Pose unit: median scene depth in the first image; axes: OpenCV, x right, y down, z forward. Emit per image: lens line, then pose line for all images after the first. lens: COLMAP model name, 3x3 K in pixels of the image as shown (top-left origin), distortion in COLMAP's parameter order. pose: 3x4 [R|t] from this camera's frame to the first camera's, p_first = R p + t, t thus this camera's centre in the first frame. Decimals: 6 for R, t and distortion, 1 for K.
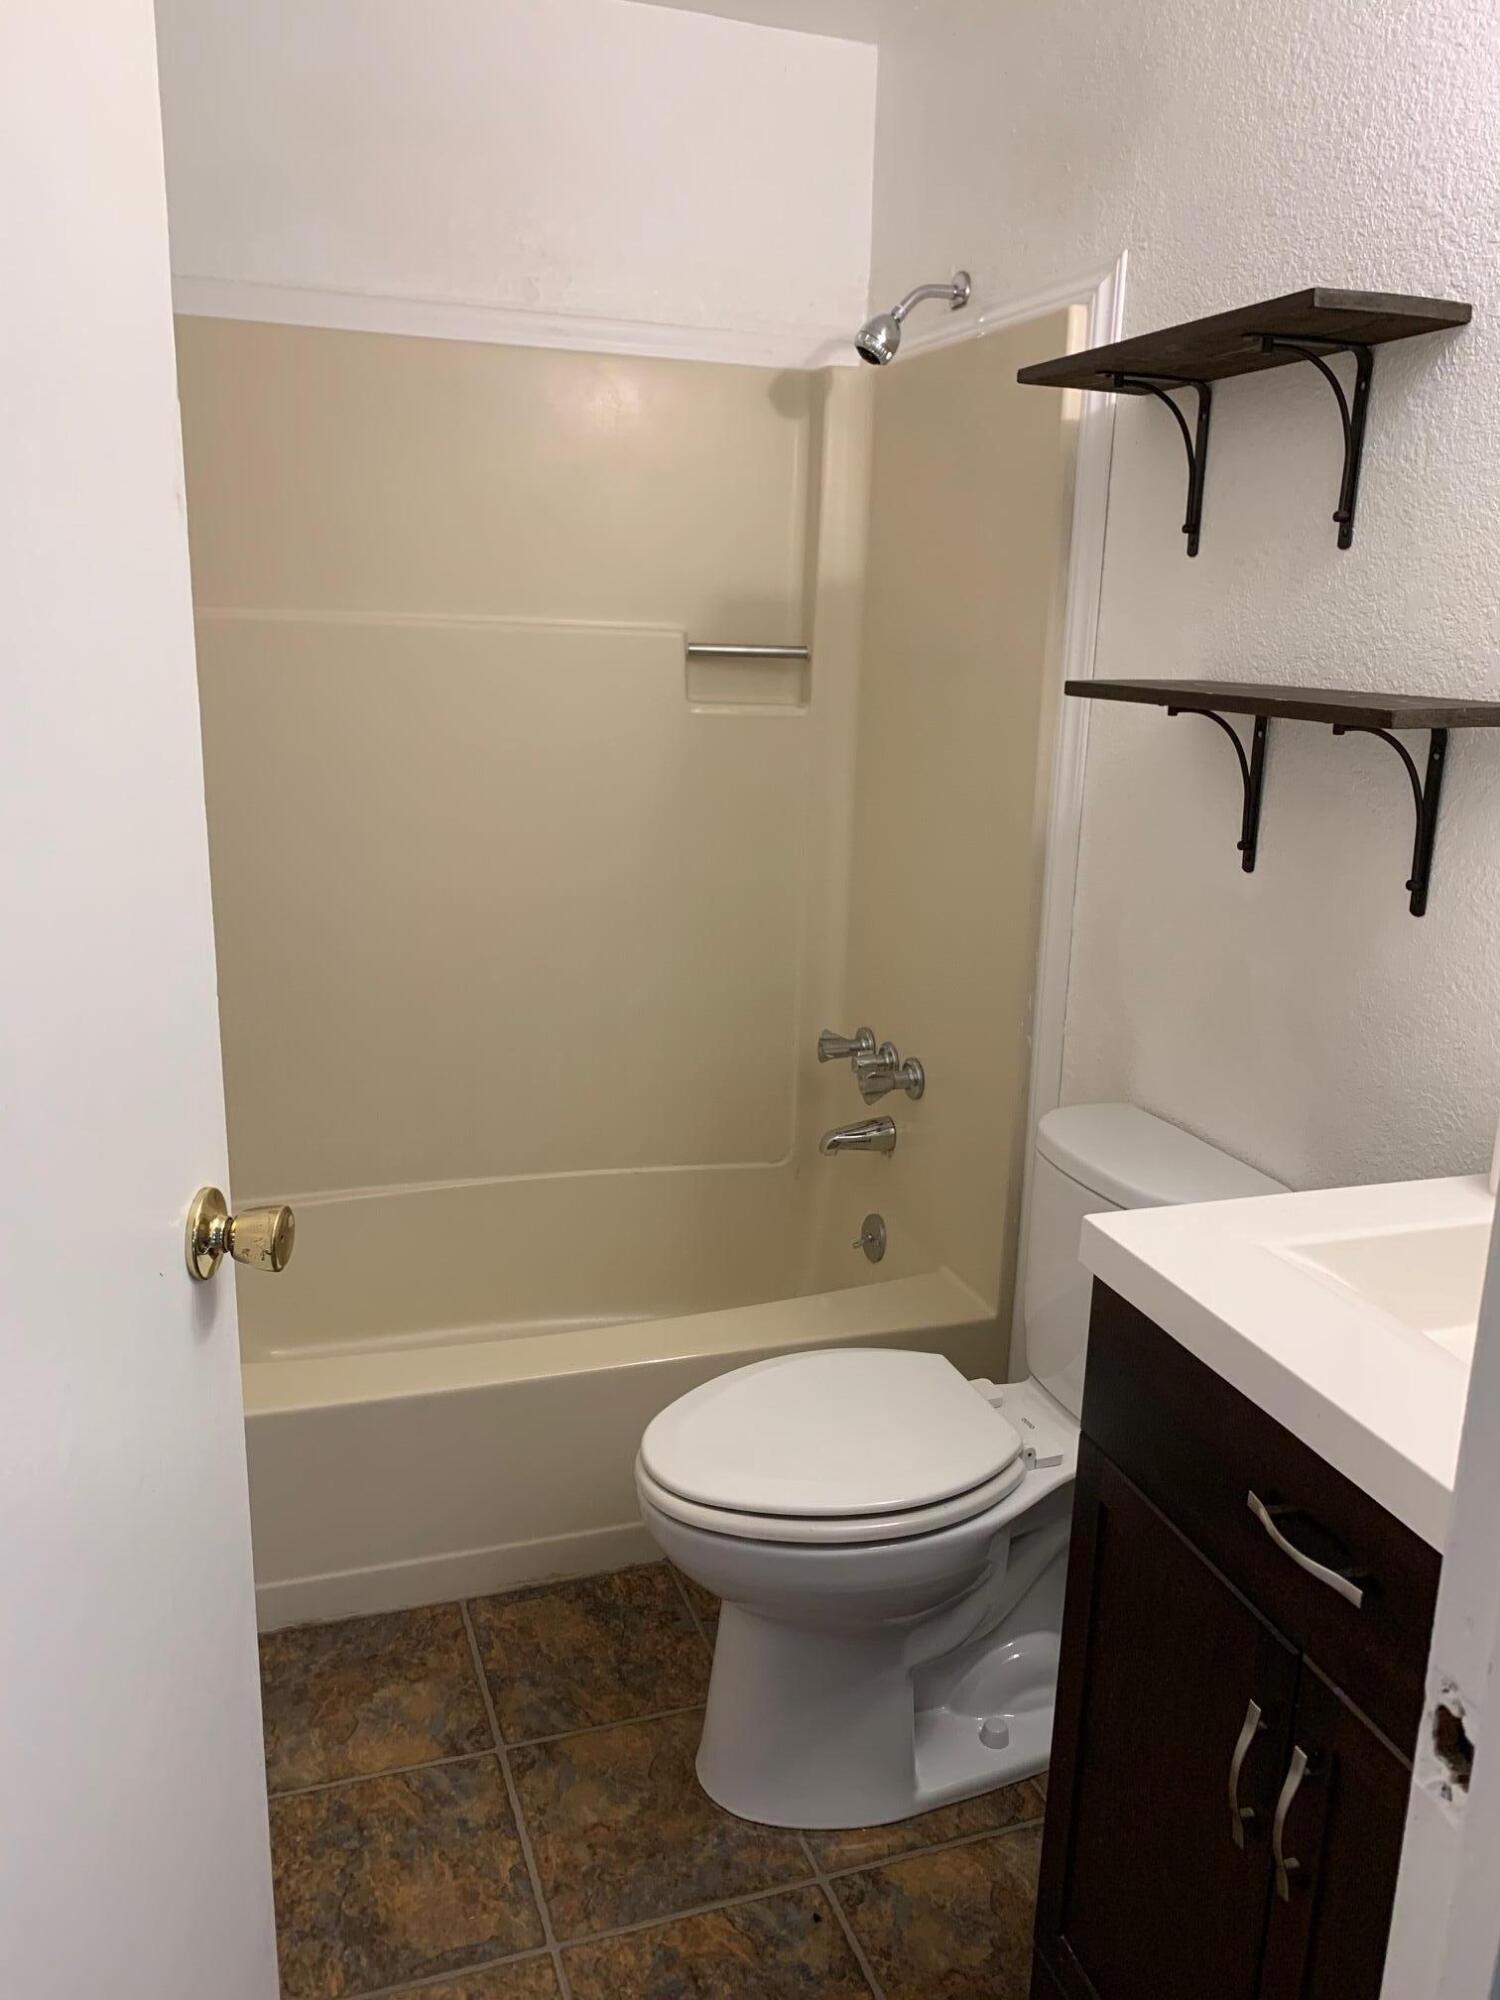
lens RADIAL K [[1516.0, 0, 744.1], [0, 1516.0, 970.6], [0, 0, 1]] dist [0.006029, 0.003391]
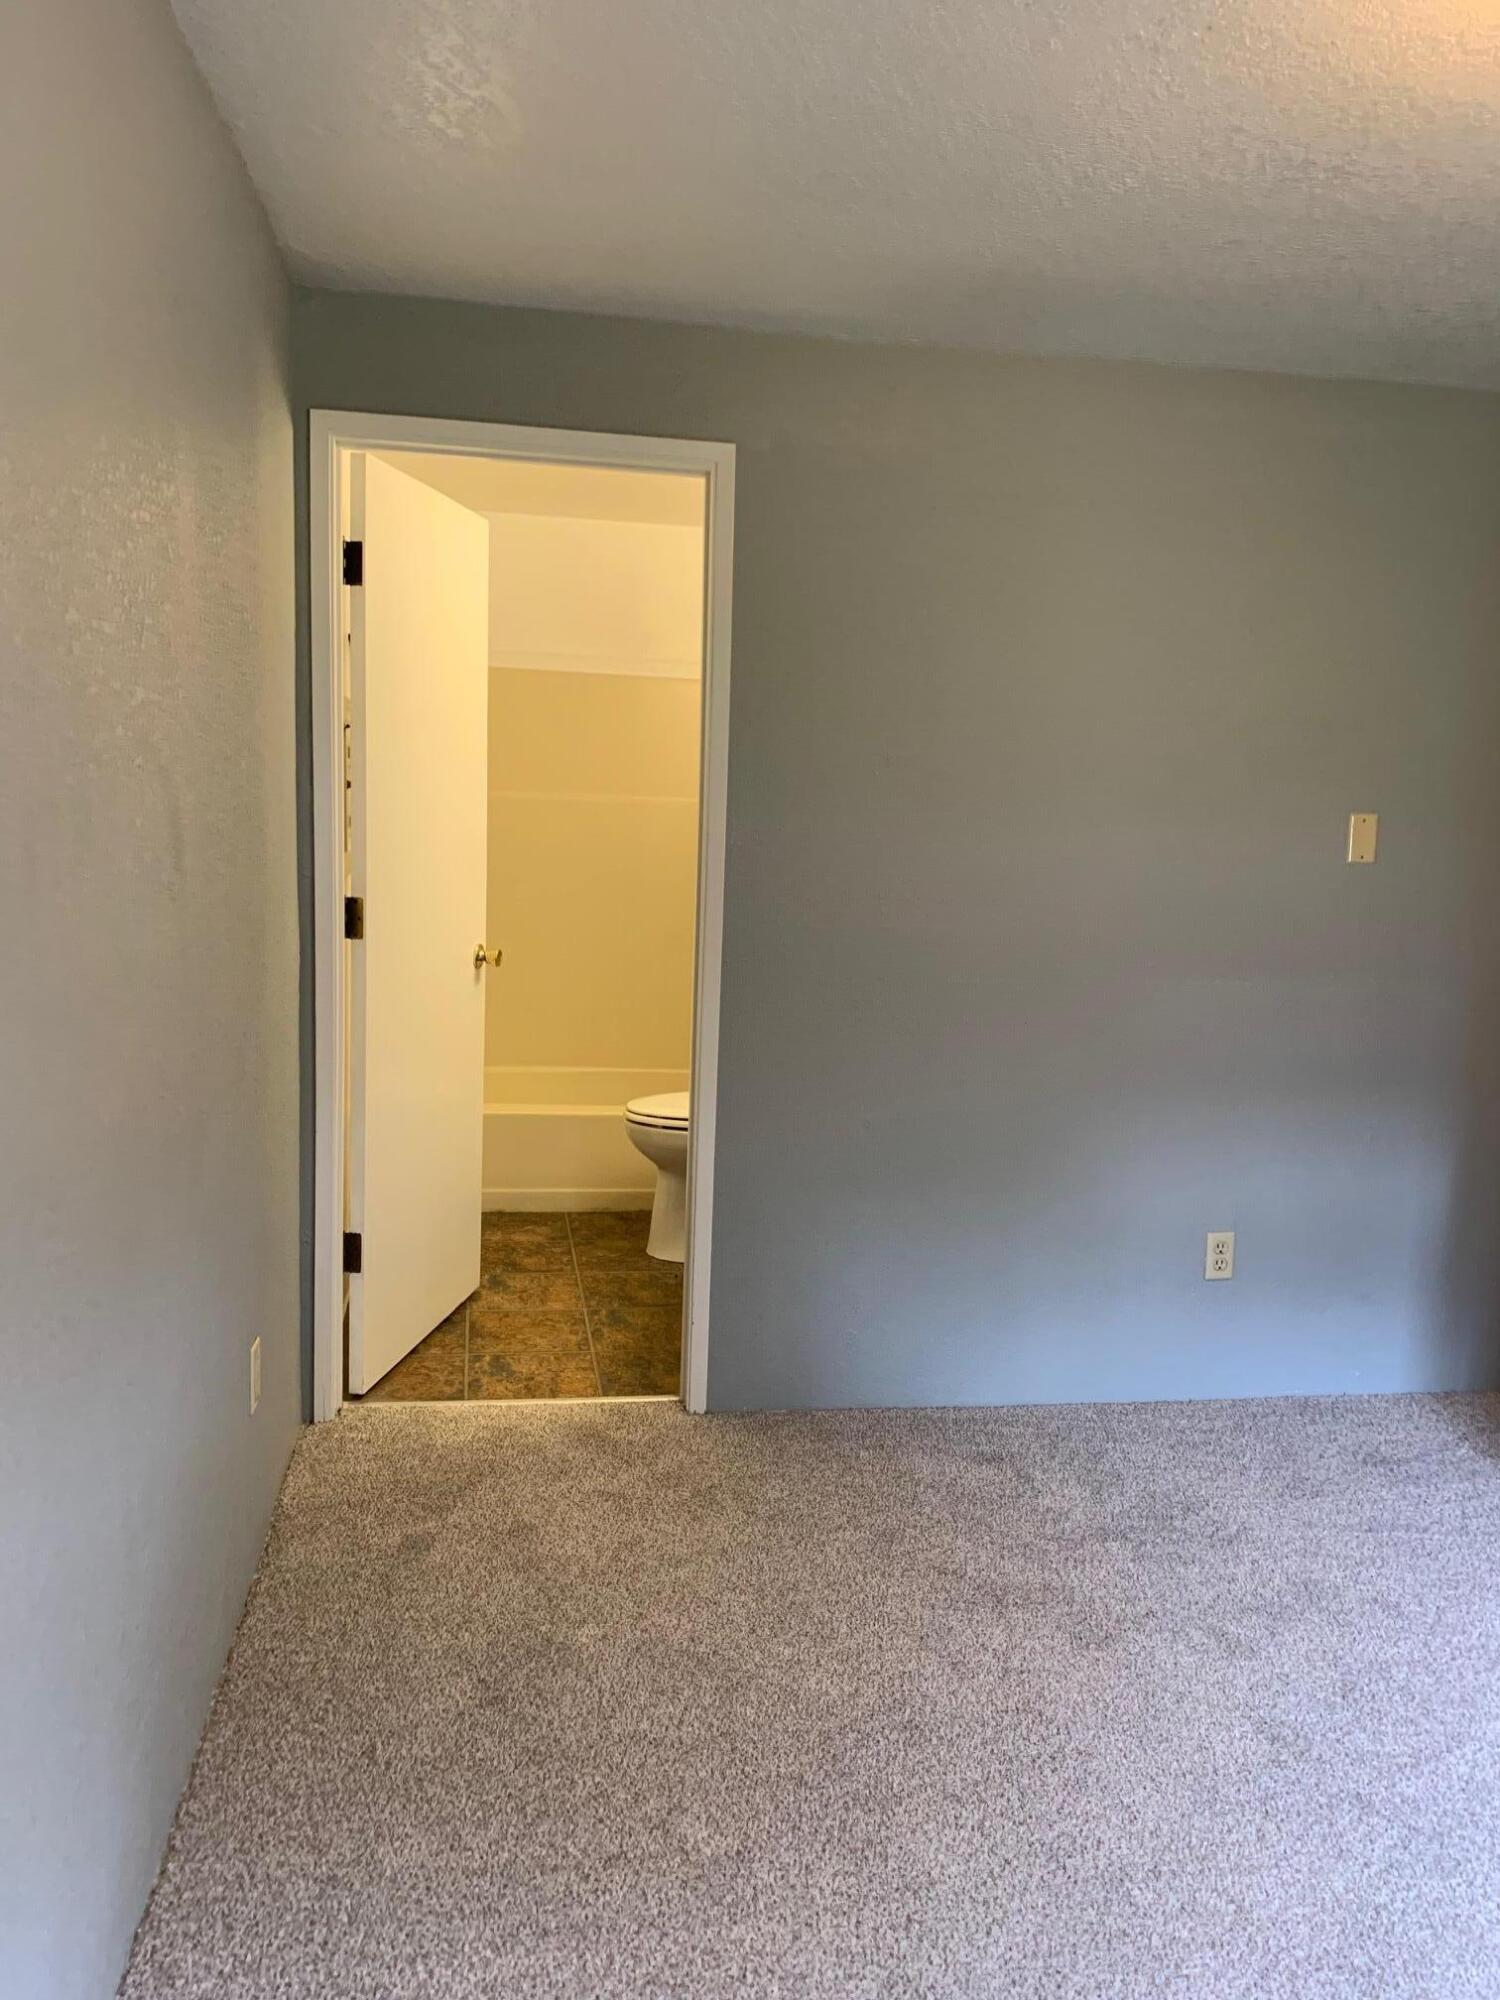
lens RADIAL K [[1516.0, 0, 744.1], [0, 1516.0, 970.6], [0, 0, 1]] dist [0.006029, 0.003391]
pose [[0.985462, 0.034698, -0.166313, 0.555836], [-0.056429, 0.990197, -0.127773, 0.406720], [0.160249, 0.135300, 0.977760, -1.549652]]
